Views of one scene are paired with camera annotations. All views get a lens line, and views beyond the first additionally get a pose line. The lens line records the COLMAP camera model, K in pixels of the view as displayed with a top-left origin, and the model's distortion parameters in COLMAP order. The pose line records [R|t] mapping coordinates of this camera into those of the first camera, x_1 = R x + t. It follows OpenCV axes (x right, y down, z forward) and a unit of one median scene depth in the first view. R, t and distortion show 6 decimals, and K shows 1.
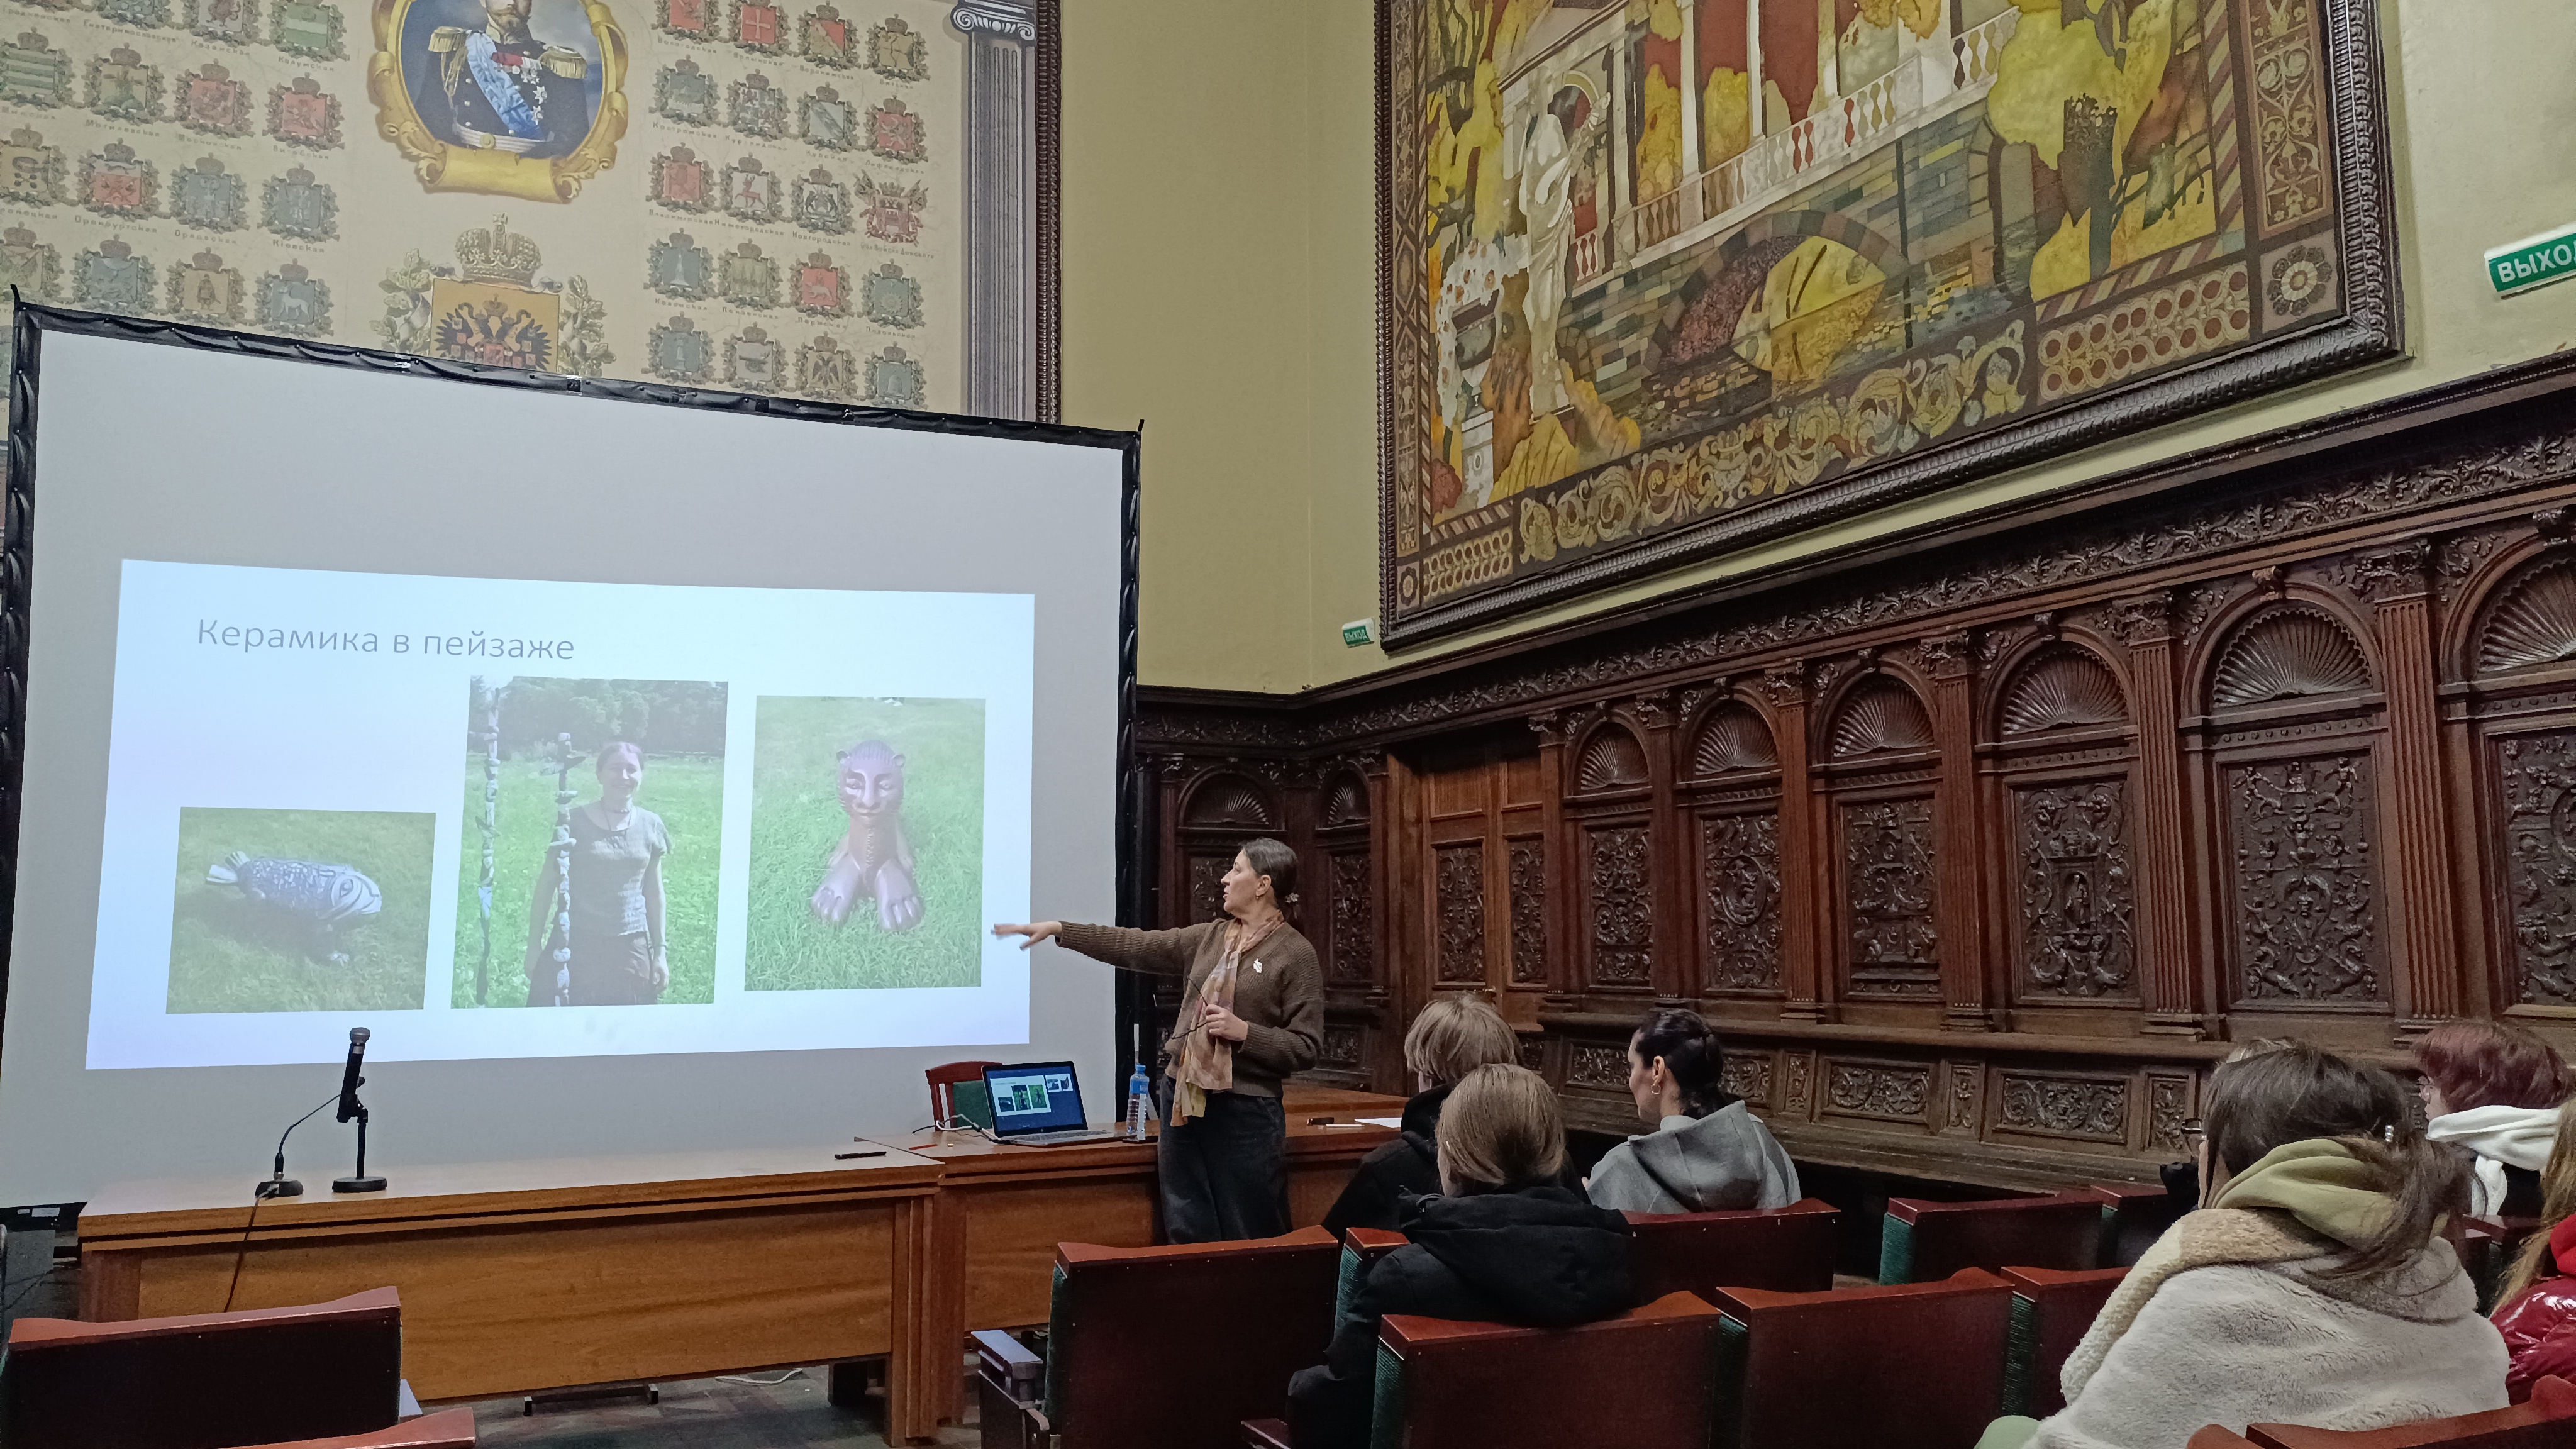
lens RADIAL K [[1914.6, 0, 1279.6], [0, 1914.6, 757.0], [0, 0, 1]] dist [0.060505, -0.136182]
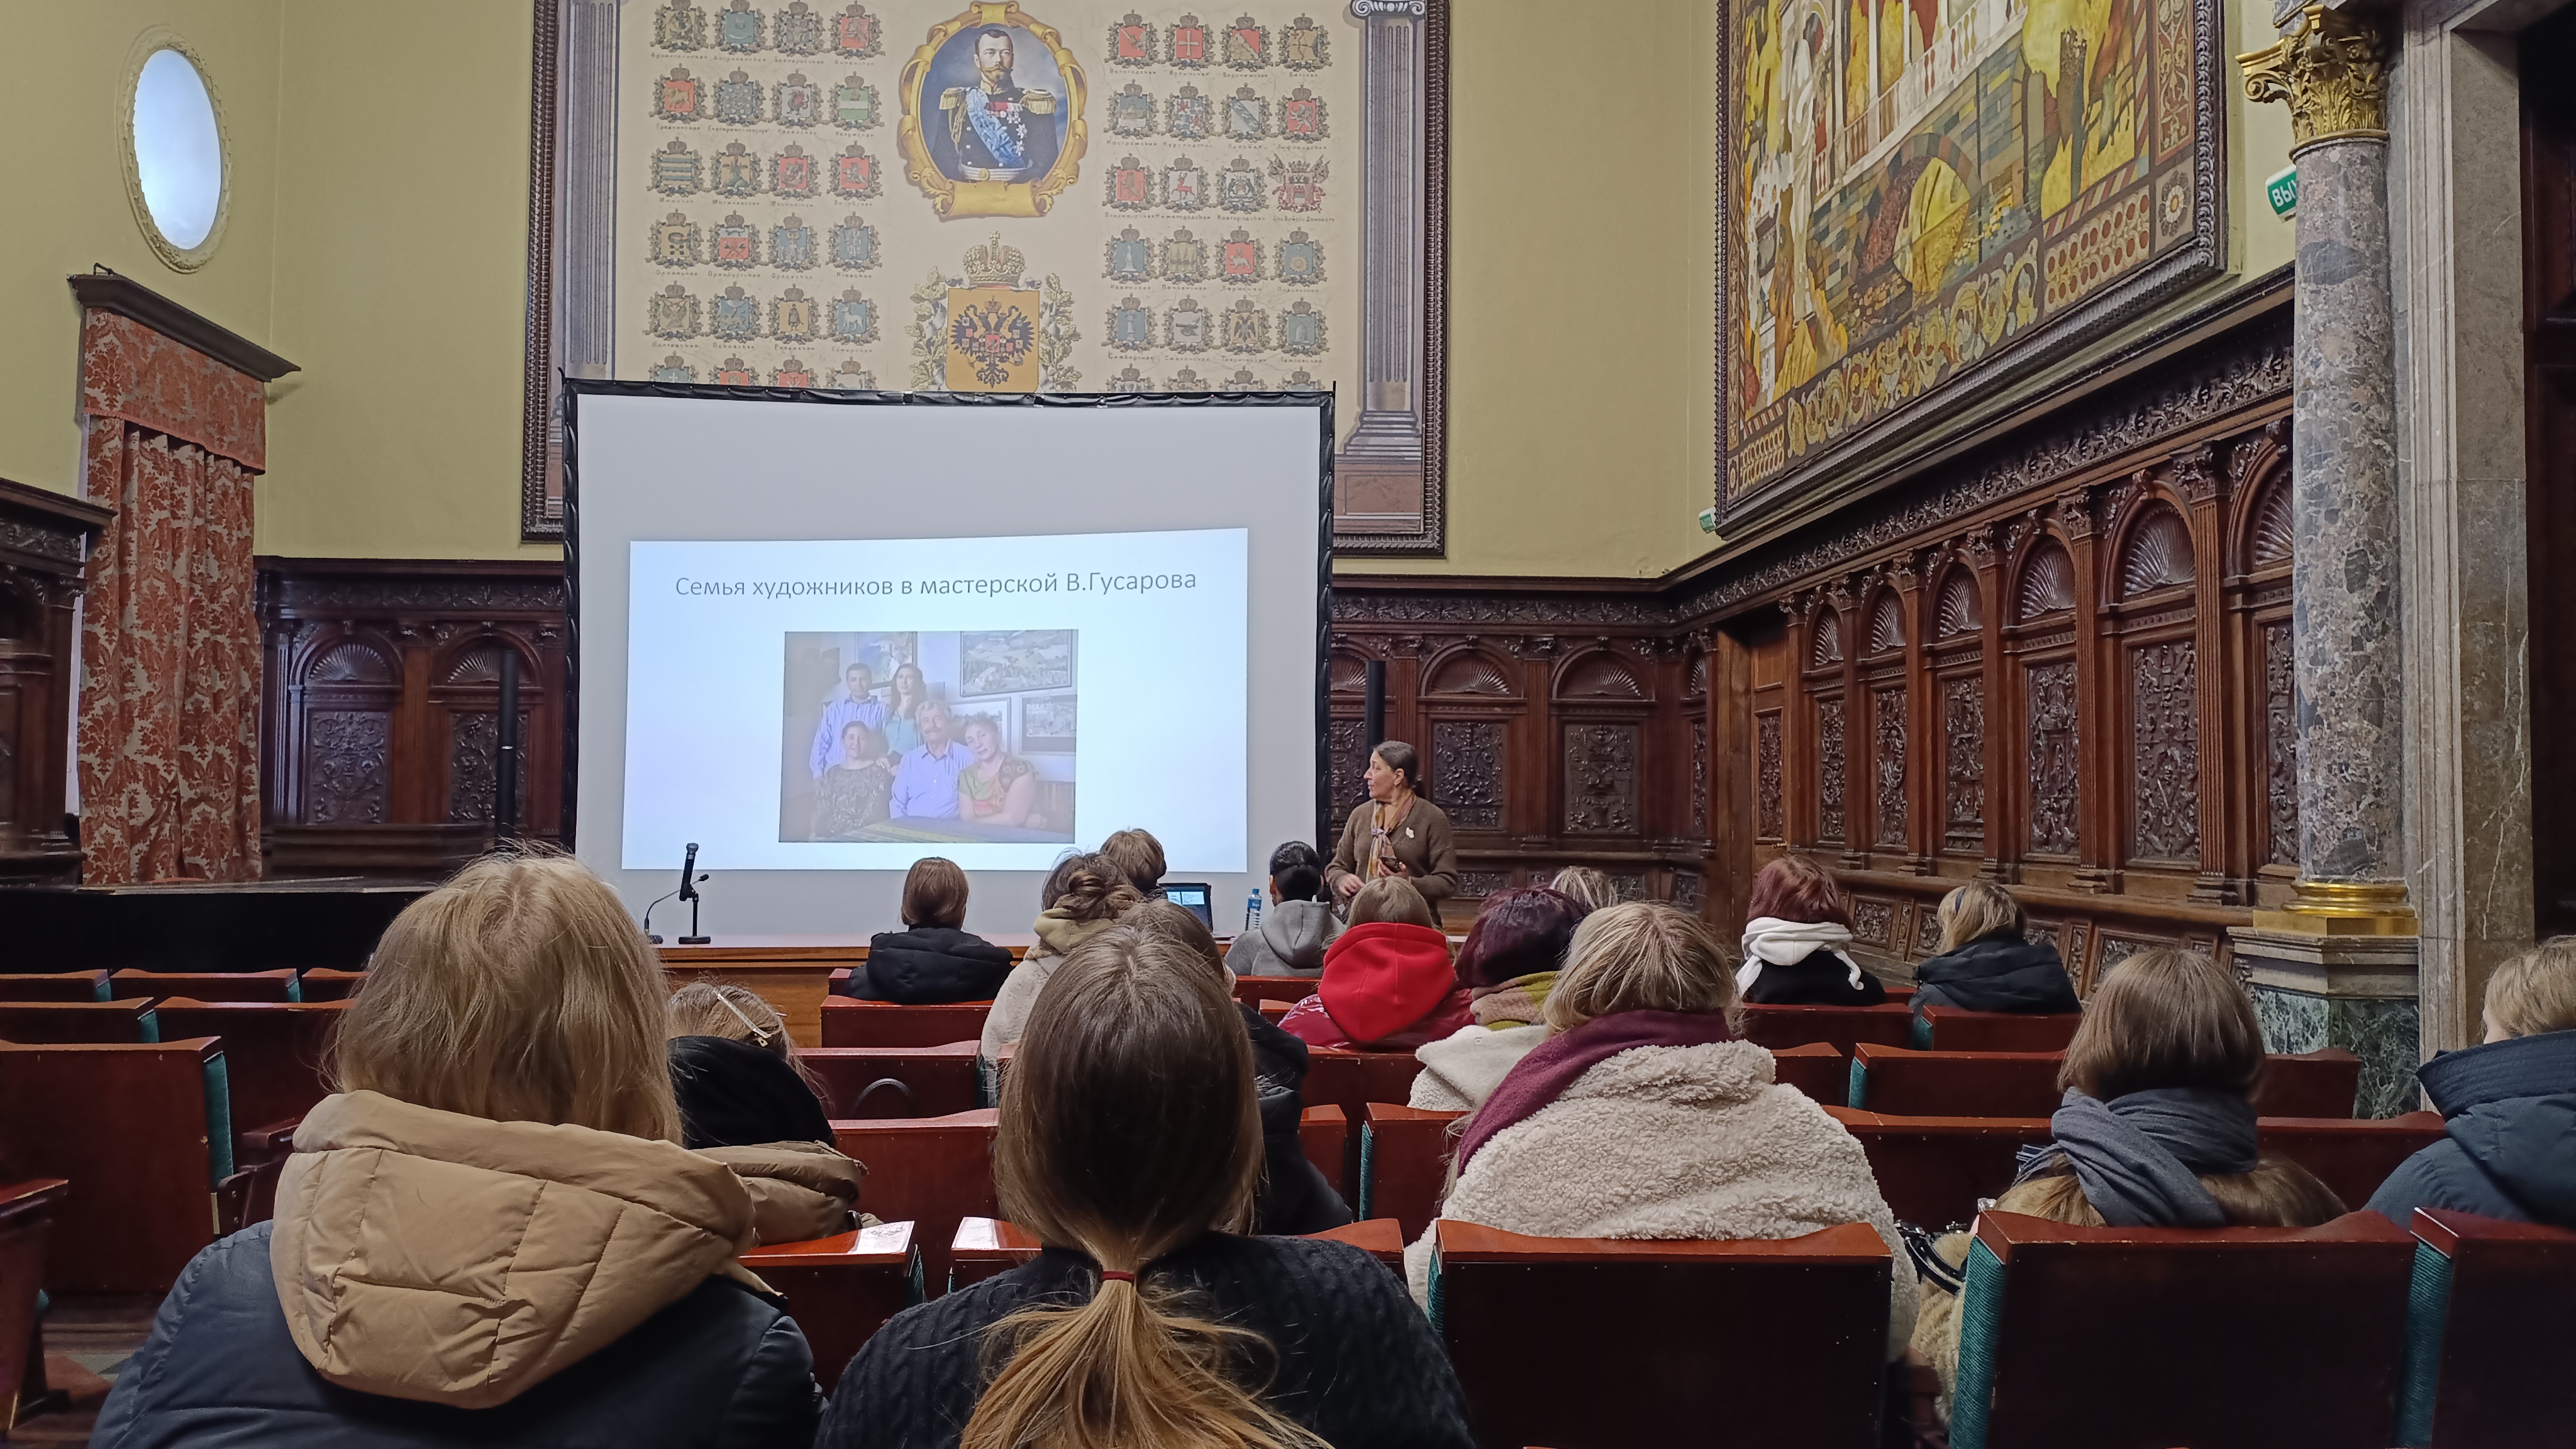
lens RADIAL K [[1917.8, 0, 1288.0], [0, 1917.8, 724.5], [0, 0, 1]] dist [0.105437, -0.198847]
pose [[0.917772, -0.004629, -0.397080, 0.291362], [0.027740, 0.998237, 0.052478, -0.014092], [0.396137, -0.059178, 0.916282, -0.131346]]
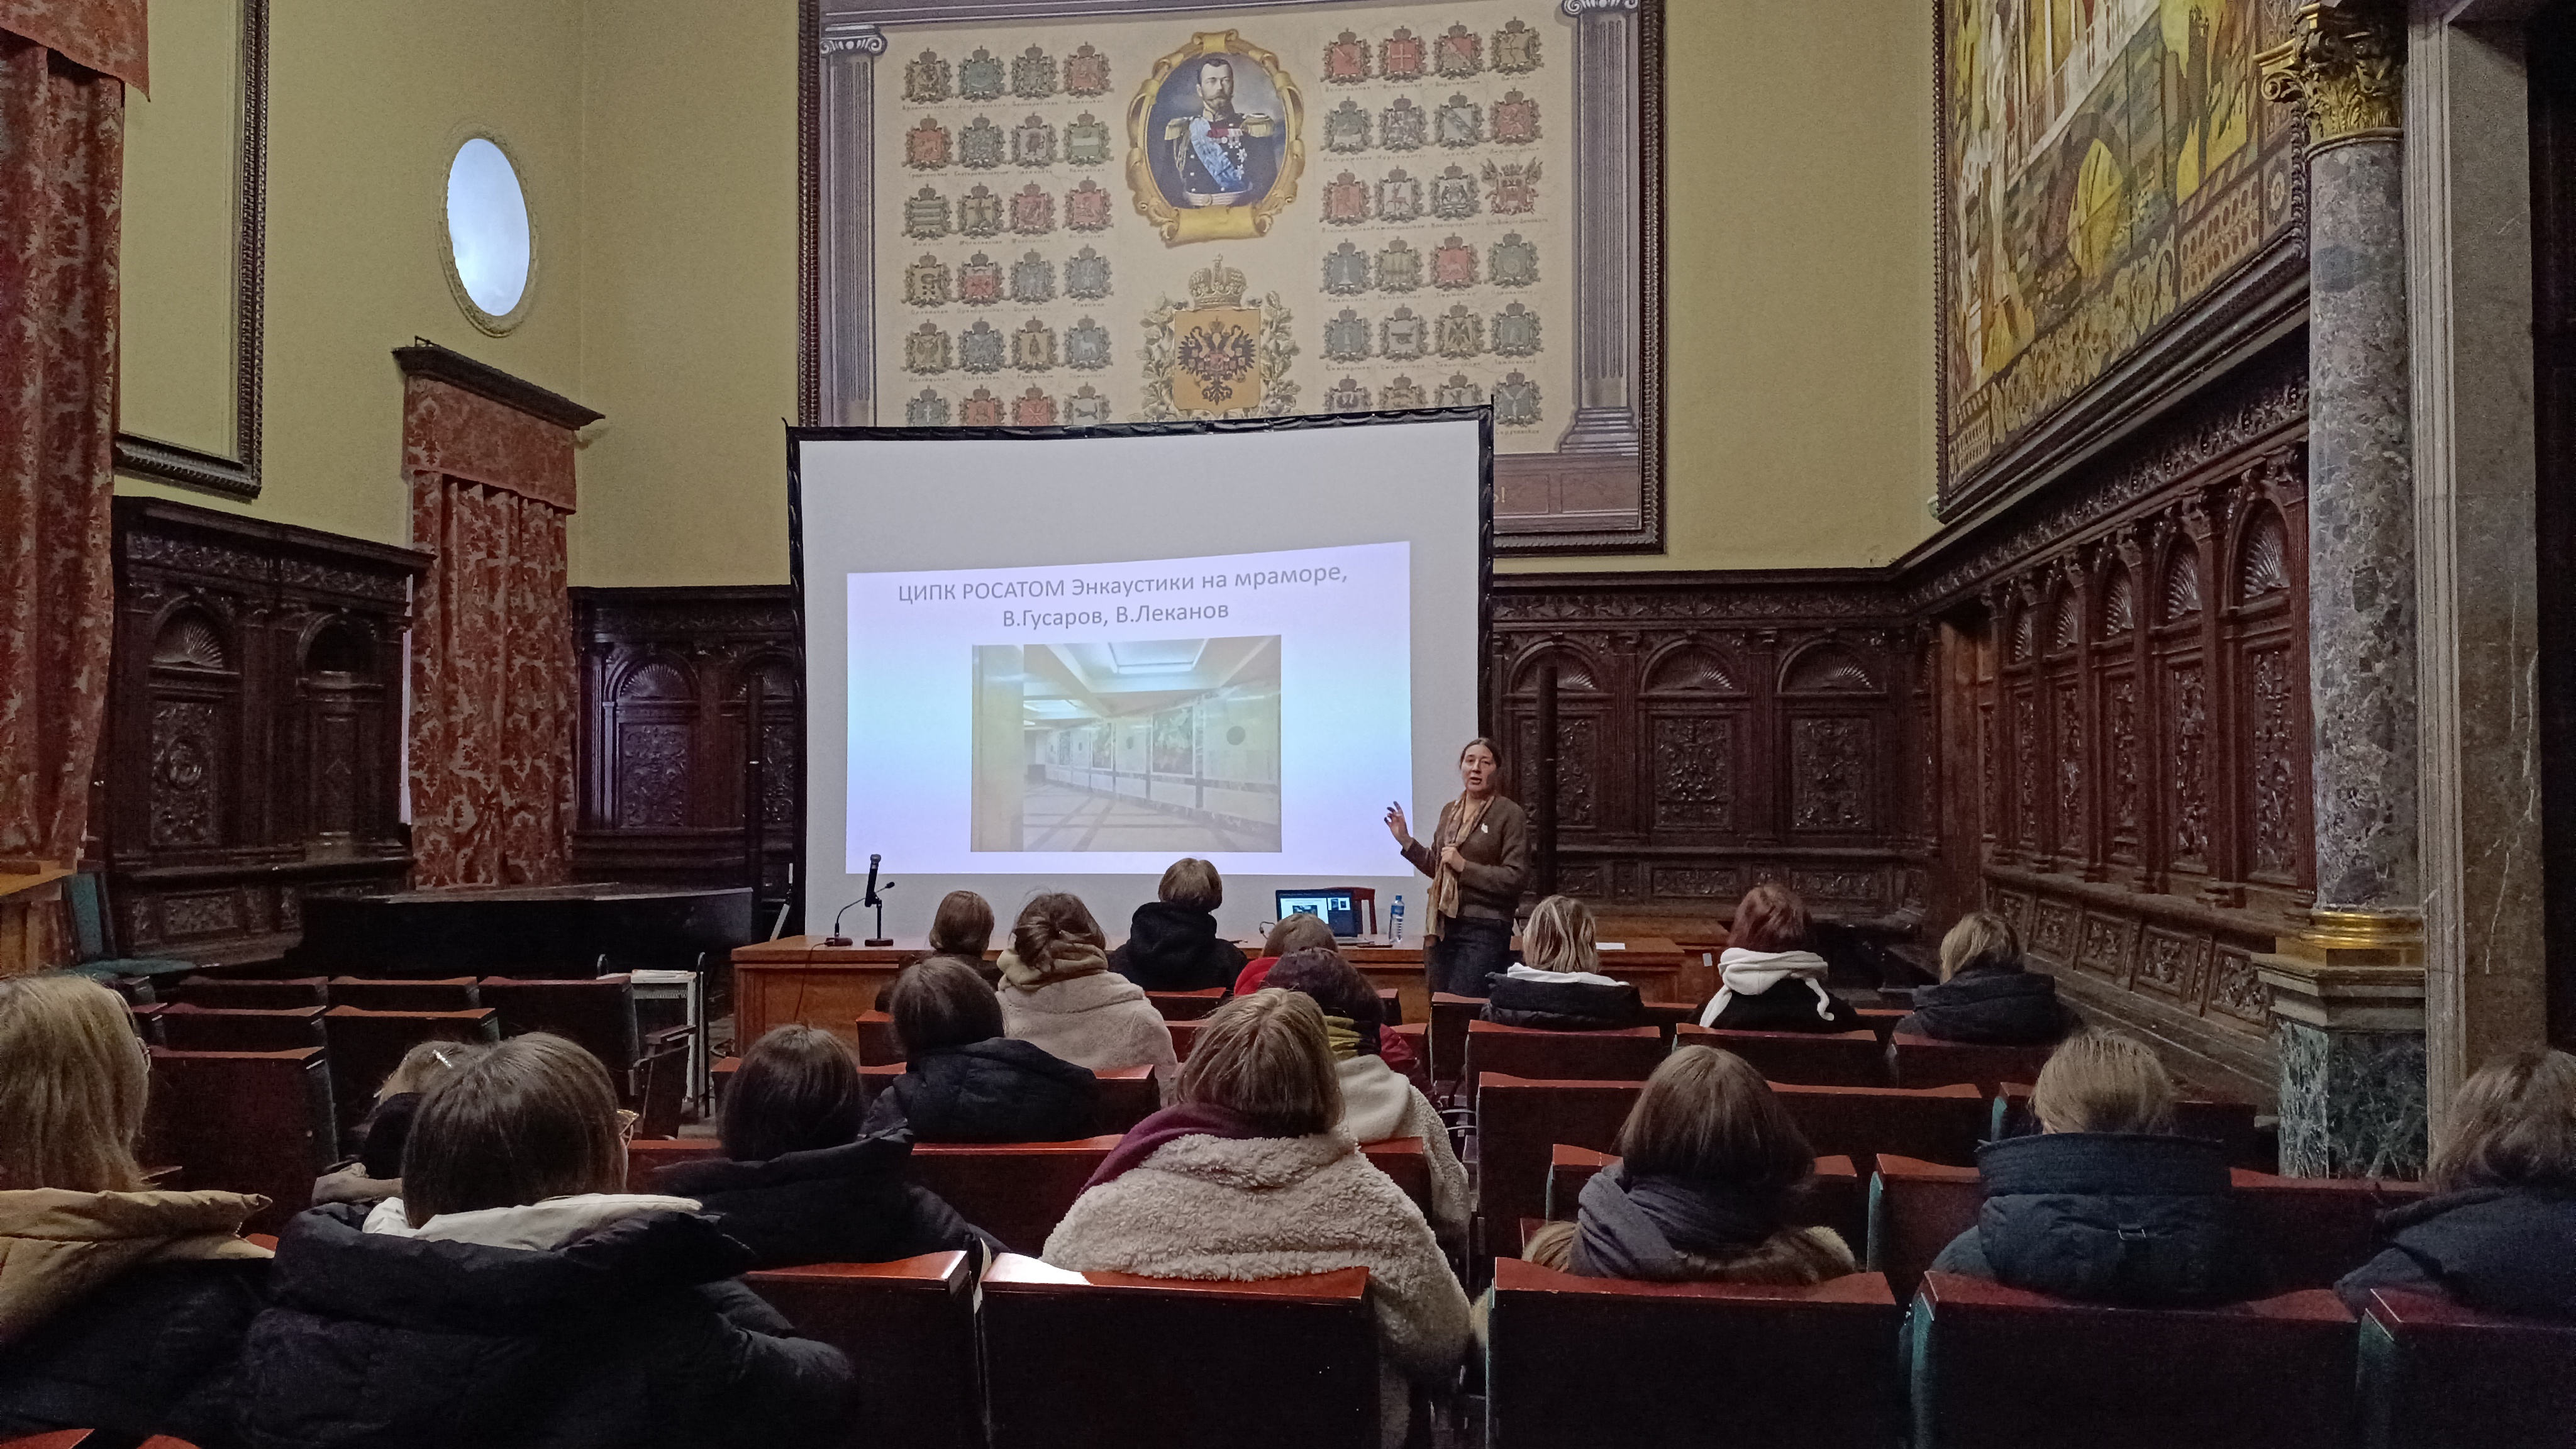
lens RADIAL K [[1917.8, 0, 1288.0], [0, 1917.8, 724.5], [0, 0, 1]] dist [0.105437, -0.198847]
pose [[0.829088, -0.013684, -0.558950, 0.387120], [0.054254, 0.996952, 0.056068, -0.026938], [0.556479, -0.076810, 0.827303, -0.113921]]
